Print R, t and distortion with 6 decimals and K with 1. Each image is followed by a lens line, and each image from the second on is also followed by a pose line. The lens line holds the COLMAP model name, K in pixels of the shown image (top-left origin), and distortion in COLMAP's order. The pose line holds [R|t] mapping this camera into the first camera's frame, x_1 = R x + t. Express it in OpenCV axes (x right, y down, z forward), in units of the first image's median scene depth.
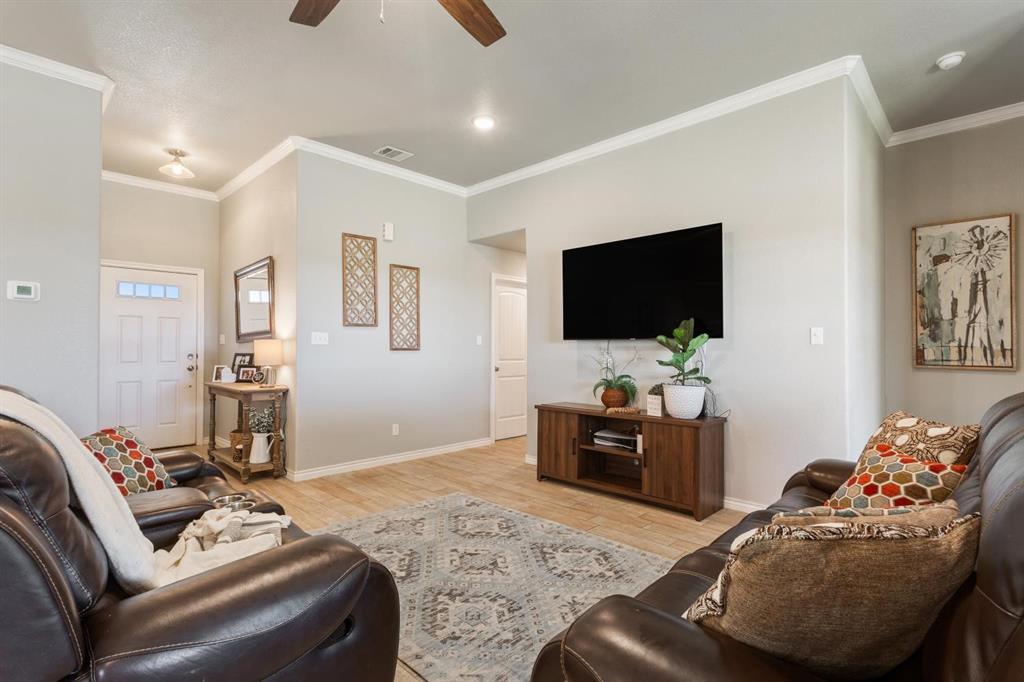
lens RADIAL K [[484.5, 0, 513.8], [0, 484.5, 348.5], [0, 0, 1]] dist [0.002184, 0.000672]
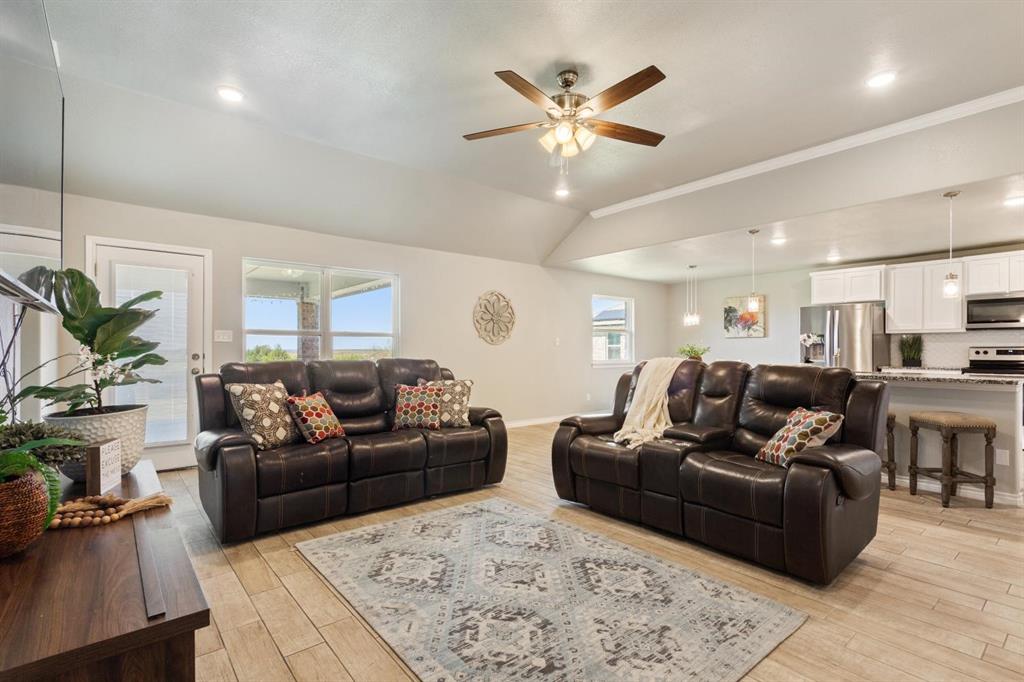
lens RADIAL K [[496.4, 0, 514.6], [0, 496.4, 352.4], [0, 0, 1]] dist [0.002640, 0.001005]
pose [[-0.994443, -0.004715, 0.105169, -0.162416], [-0.004191, 0.999978, 0.005207, 0.006116], [-0.105191, 0.004738, -0.994441, 1.844339]]
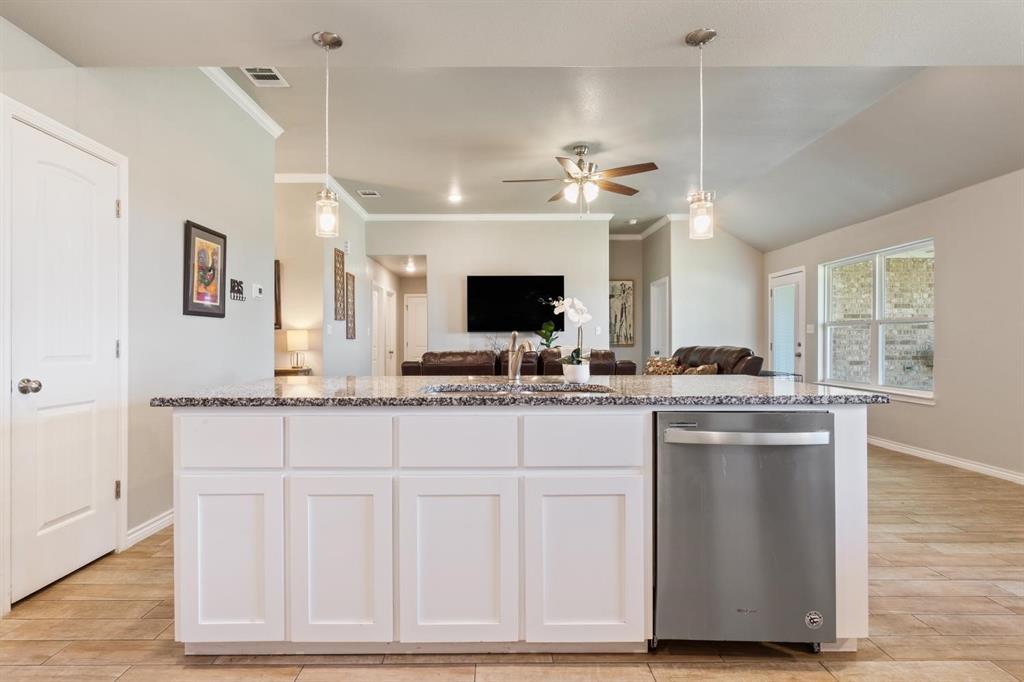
lens RADIAL K [[527.5, 0, 490.5], [0, 527.5, 343.0], [0, 0, 1]] dist [0.001581, 0.000461]
pose [[0.727597, -0.010569, 0.685924, -1.638188], [0.007511, 0.999944, 0.007441, 0.008474], [-0.685964, -0.000262, 0.727636, -0.520880]]
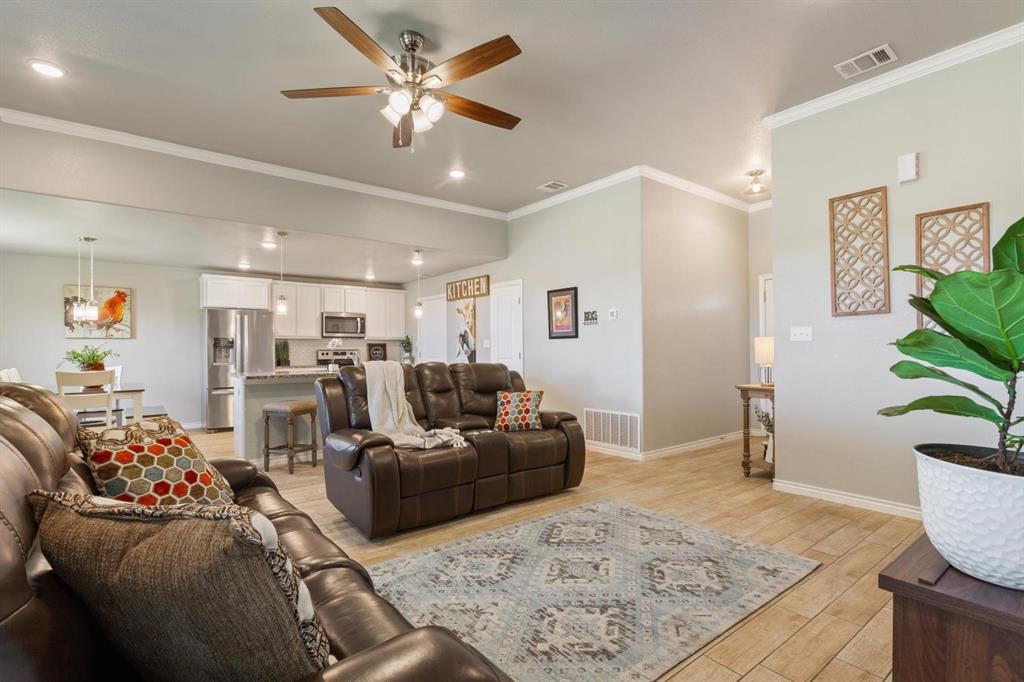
lens RADIAL K [[484.5, 0, 513.8], [0, 484.5, 348.5], [0, 0, 1]] dist [0.002184, 0.000672]
pose [[-0.123176, -0.006087, -0.992366, 0.851908], [0.006902, 0.999952, -0.006990, 0.004585], [0.992361, -0.007710, -0.123128, 0.938757]]
